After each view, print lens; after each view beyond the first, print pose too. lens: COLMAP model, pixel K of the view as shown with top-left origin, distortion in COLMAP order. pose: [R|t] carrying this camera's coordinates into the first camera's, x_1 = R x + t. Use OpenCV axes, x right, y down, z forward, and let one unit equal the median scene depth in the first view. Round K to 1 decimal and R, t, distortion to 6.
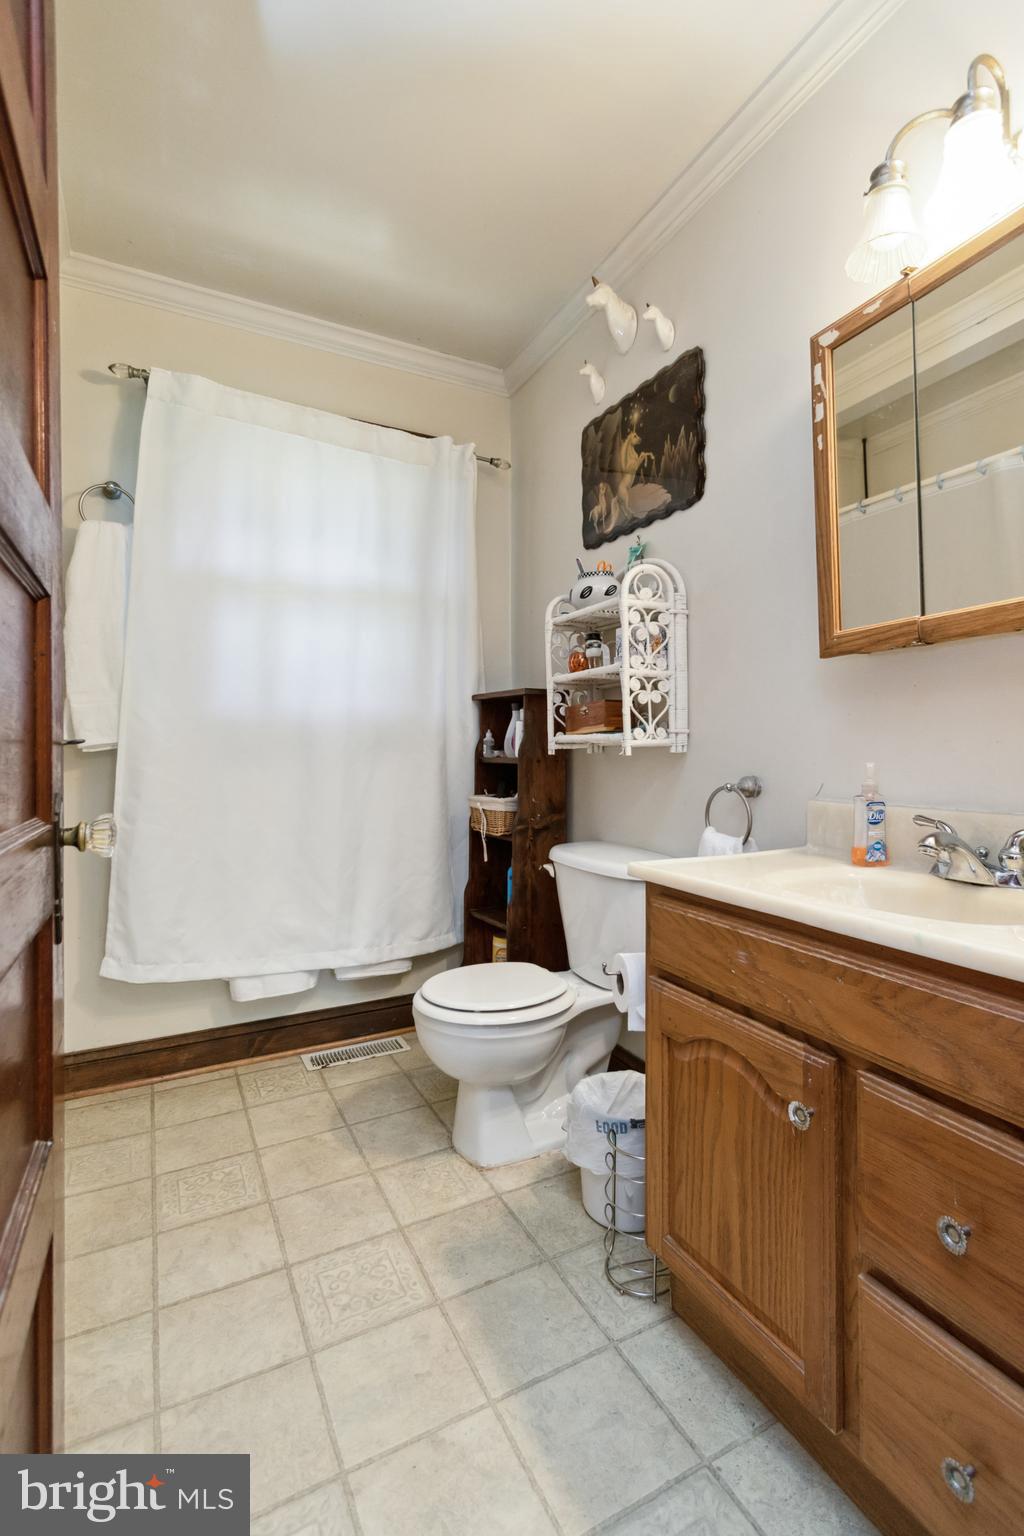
lens RADIAL K [[709.5, 0, 552.3], [0, 709.5, 747.8], [0, 0, 1]] dist [0.017385, 0.001113]
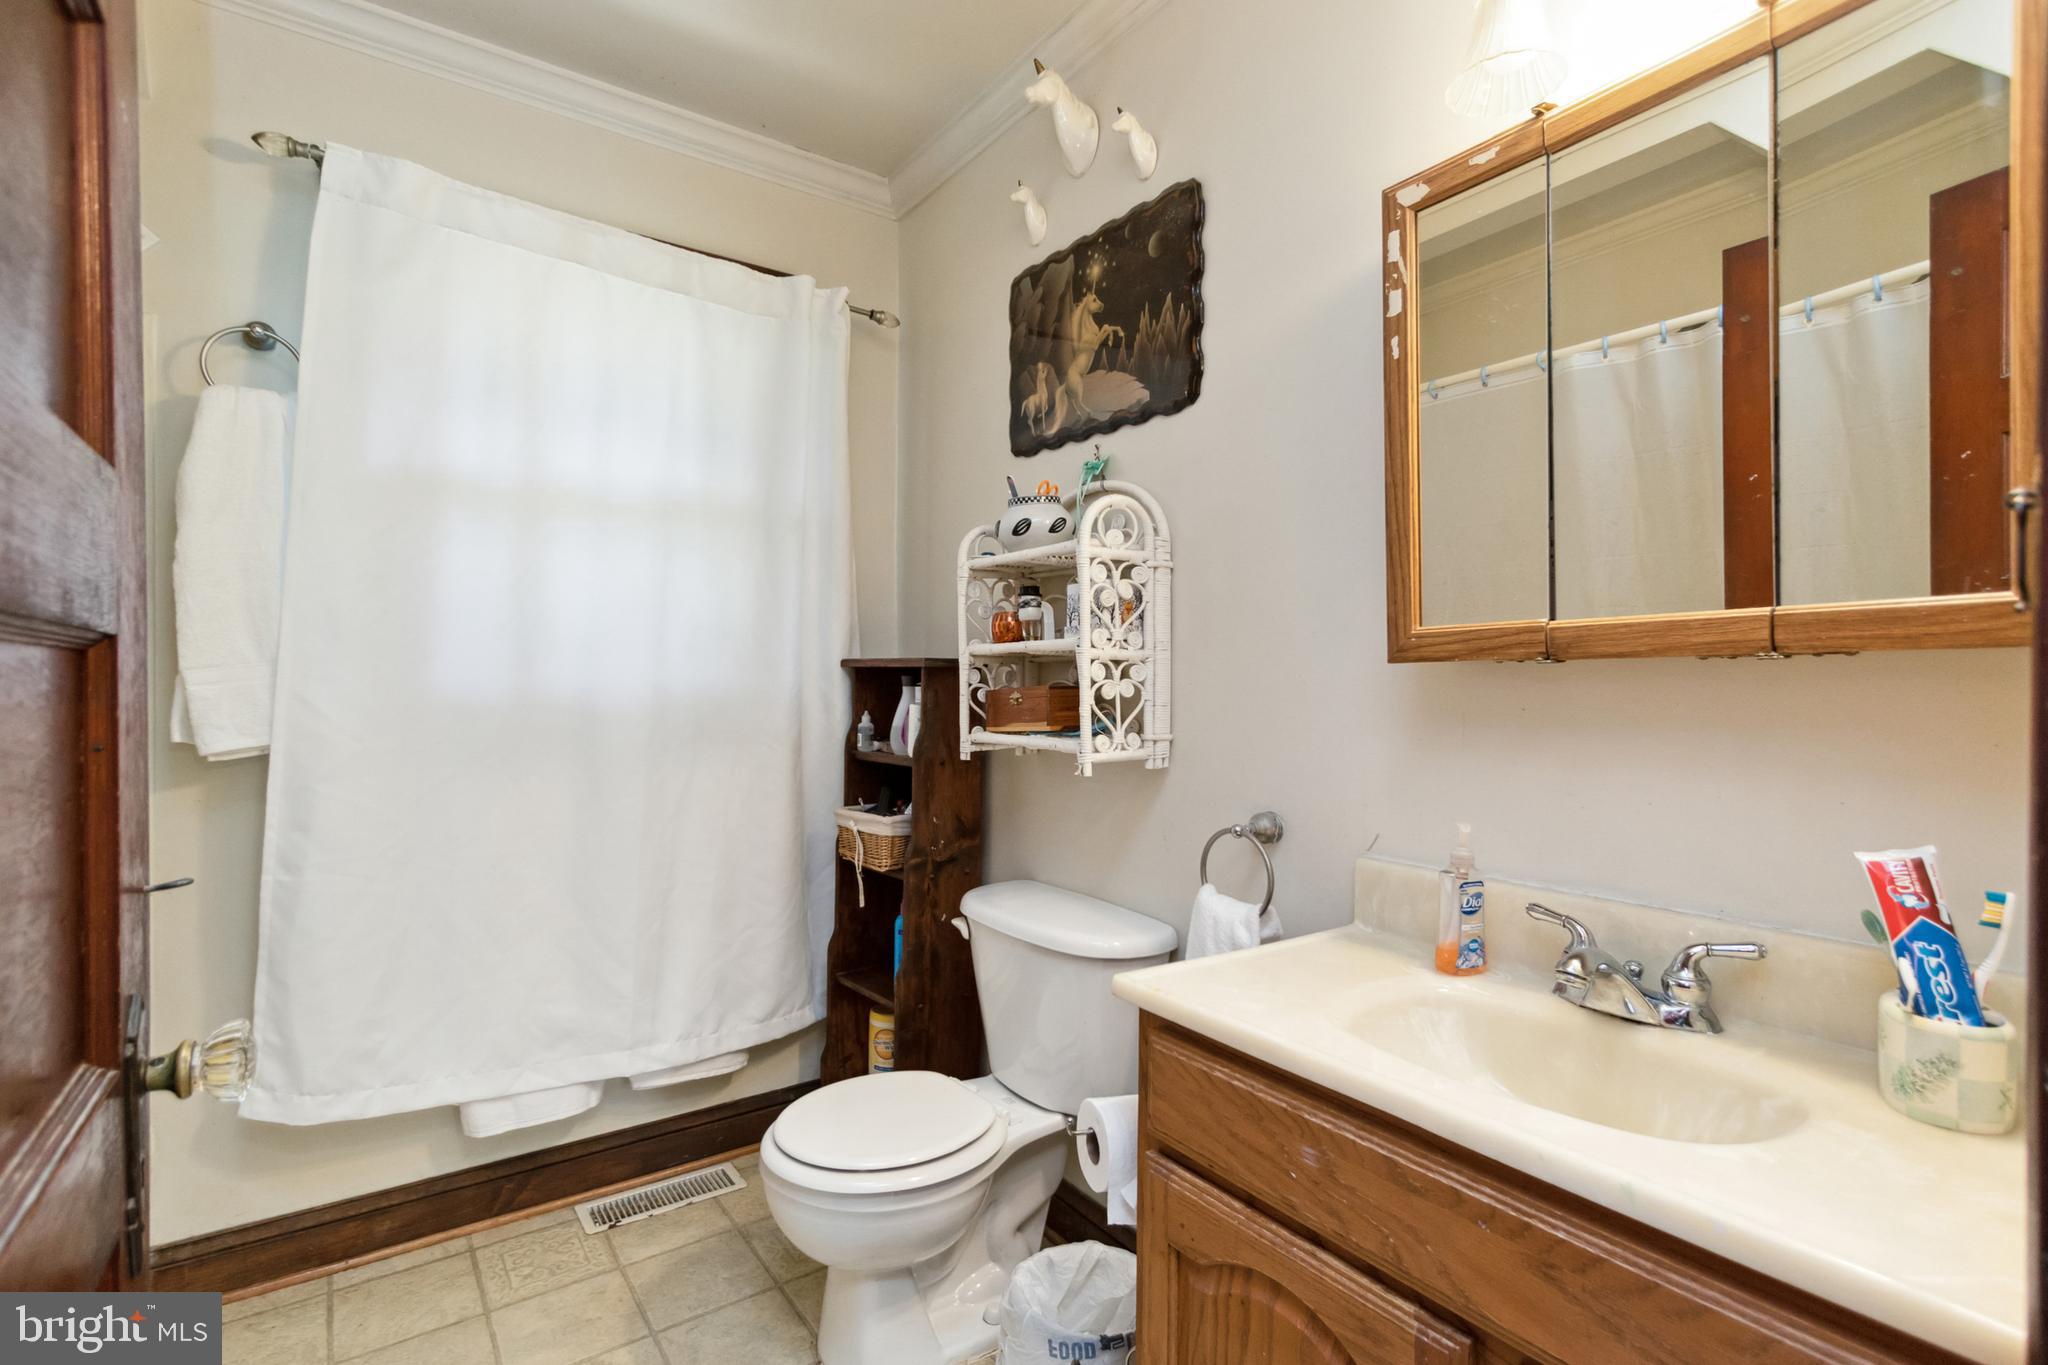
lens RADIAL K [[946.1, 0, 1027.2], [0, 946.1, 683.7], [0, 0, 1]] dist [0.017385, 0.001113]
pose [[0.993002, 0.007594, 0.117852, -0.052816], [-0.009500, 0.999833, 0.015617, -0.082711], [-0.117713, -0.016627, 0.992908, 0.096338]]
